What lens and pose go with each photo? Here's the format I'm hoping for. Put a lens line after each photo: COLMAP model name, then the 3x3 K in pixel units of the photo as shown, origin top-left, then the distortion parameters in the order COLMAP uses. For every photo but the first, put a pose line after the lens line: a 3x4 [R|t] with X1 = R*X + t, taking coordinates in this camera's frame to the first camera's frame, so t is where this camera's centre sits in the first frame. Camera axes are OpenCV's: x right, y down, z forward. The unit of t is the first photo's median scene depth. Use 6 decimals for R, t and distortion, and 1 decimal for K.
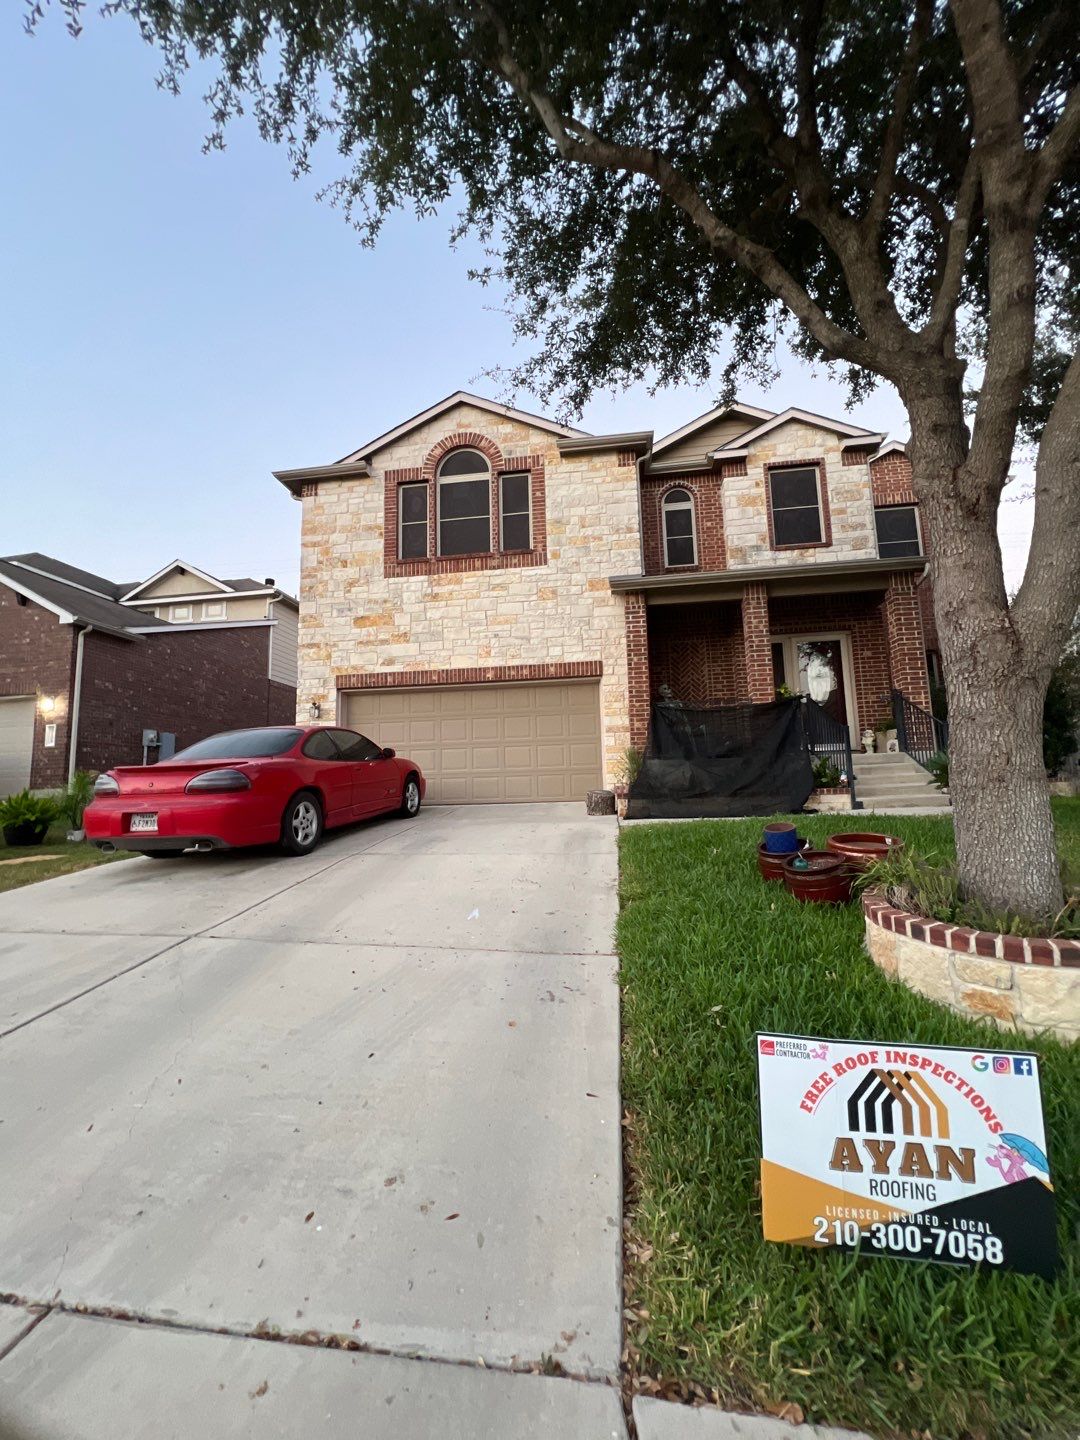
lens RADIAL K [[580.8, 0, 523.8], [0, 580.8, 710.3], [0, 0, 1]] dist [-0.000452, 0.000126]
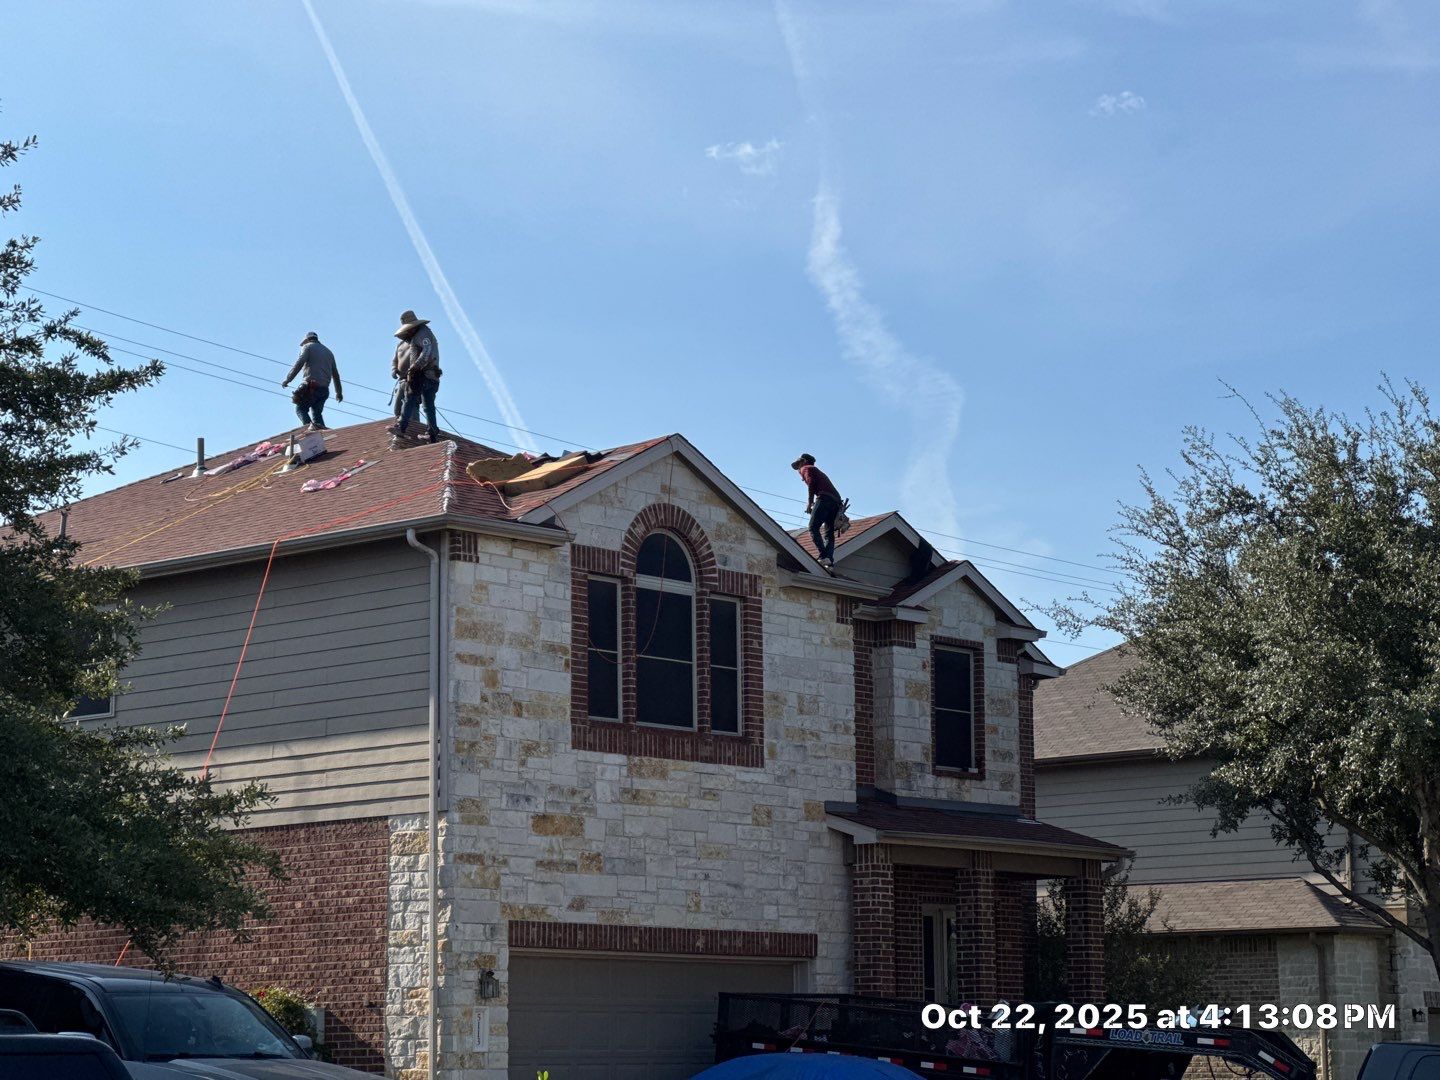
lens RADIAL K [[3424.4, 0, 713.8], [0, 3424.4, 550.2], [0, 0, 1]] dist [0.311274, 0.000000]
pose [[0.538819, 0.148741, 0.829186, -2.950742], [-0.127585, 0.987344, -0.094204, -0.123661], [-0.832704, -0.055033, 0.550977, -0.924894]]
